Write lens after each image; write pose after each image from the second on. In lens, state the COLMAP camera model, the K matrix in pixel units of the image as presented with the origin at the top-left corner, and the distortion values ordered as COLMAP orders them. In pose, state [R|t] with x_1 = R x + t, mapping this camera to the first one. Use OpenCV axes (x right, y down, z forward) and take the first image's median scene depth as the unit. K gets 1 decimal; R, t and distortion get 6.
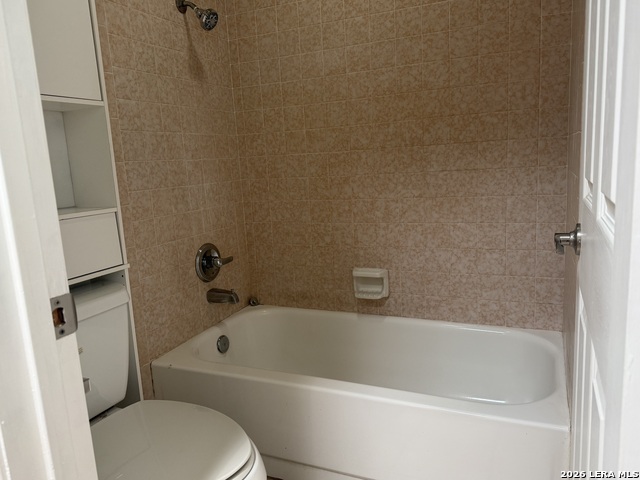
lens RADIAL K [[480.5, 0, 326.7], [0, 480.5, 243.3], [0, 0, 1]] dist [0.046837, -0.018274]
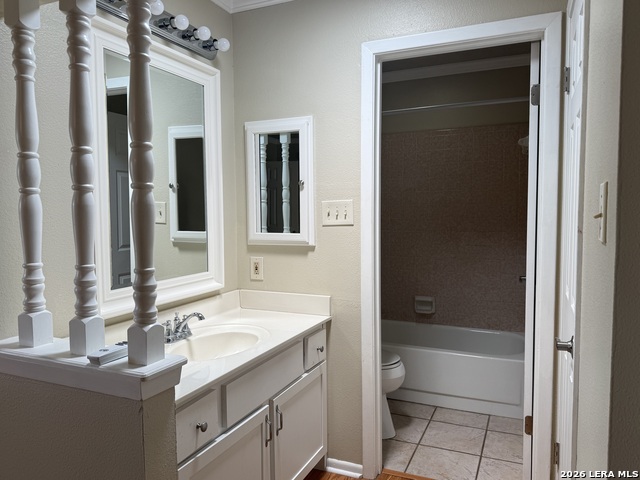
lens RADIAL K [[480.5, 0, 315.4], [0, 480.5, 239.5], [0, 0, 1]] dist [0.046837, -0.018274]
pose [[0.998861, 0.046857, -0.008987, -0.324456], [-0.047564, 0.992723, -0.110625, 0.062342], [0.003738, 0.110926, 0.993822, -0.845674]]
